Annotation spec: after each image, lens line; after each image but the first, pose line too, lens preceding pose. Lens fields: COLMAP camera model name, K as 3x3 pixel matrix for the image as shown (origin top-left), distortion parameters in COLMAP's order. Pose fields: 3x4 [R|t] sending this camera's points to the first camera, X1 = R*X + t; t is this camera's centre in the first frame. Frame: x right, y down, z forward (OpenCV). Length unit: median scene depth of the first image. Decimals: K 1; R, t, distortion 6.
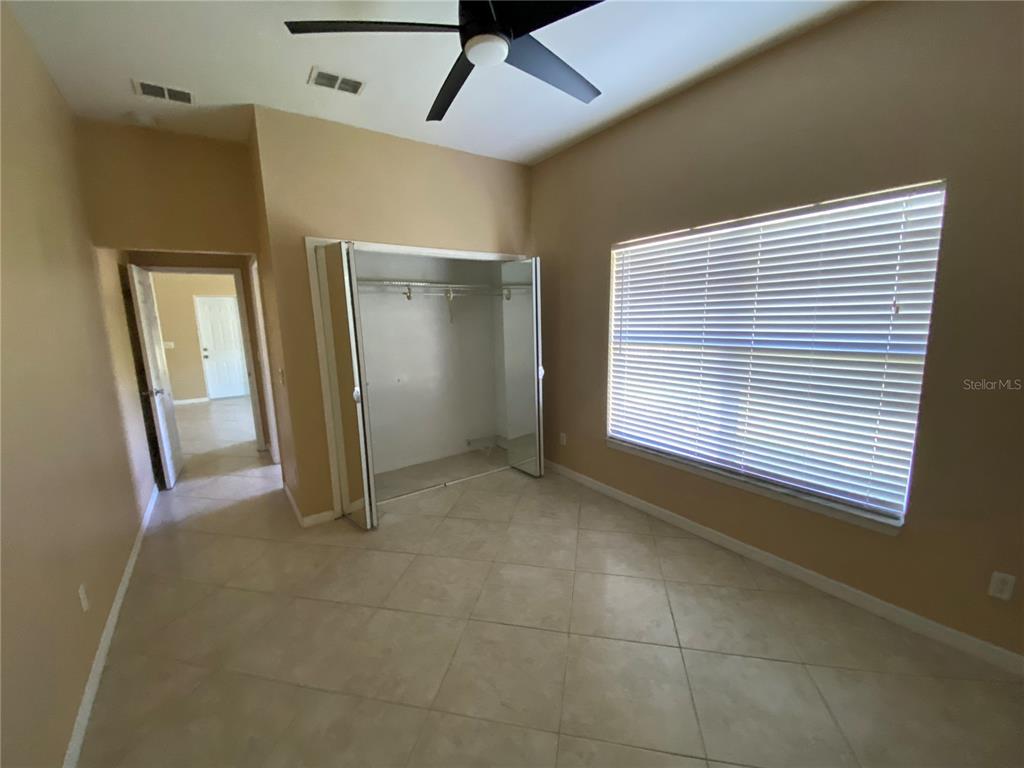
lens RADIAL K [[423.7, 0, 512.0], [0, 423.7, 384.0], [0, 0, 1]] dist [0.028171, -0.019054]
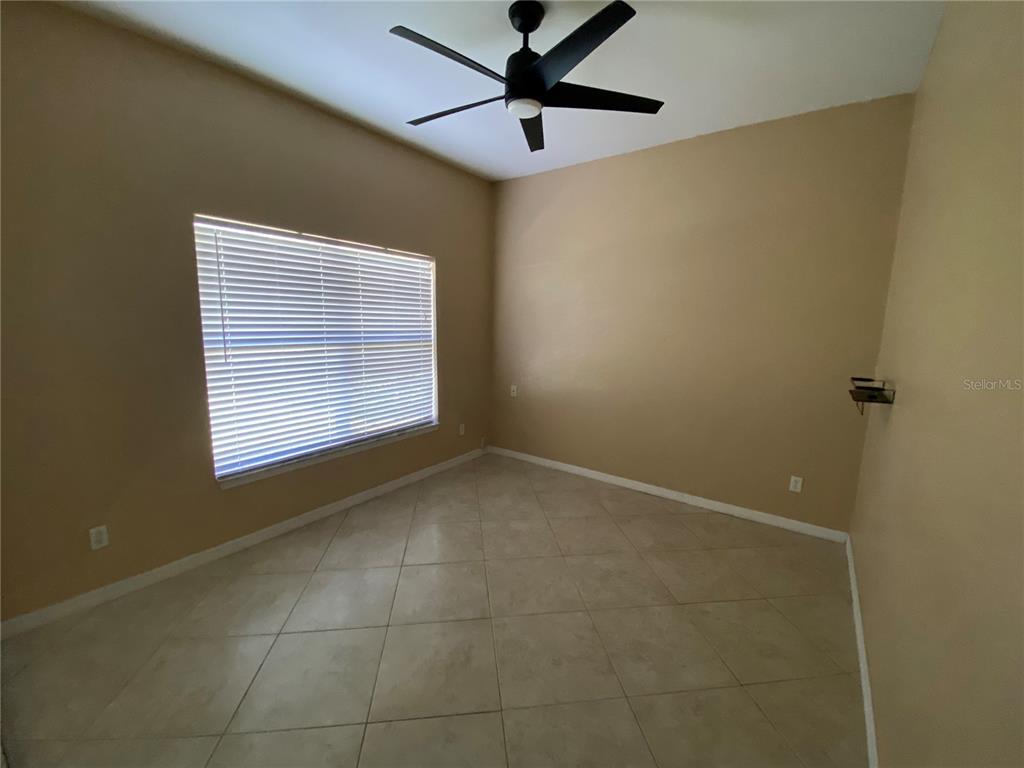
lens RADIAL K [[423.7, 0, 512.0], [0, 423.7, 384.0], [0, 0, 1]] dist [0.028171, -0.019054]
pose [[-0.347127, -0.129424, 0.928845, -0.763066], [0.132748, 0.973678, 0.185281, -0.128555], [-0.928375, 0.187619, -0.320809, 0.917054]]
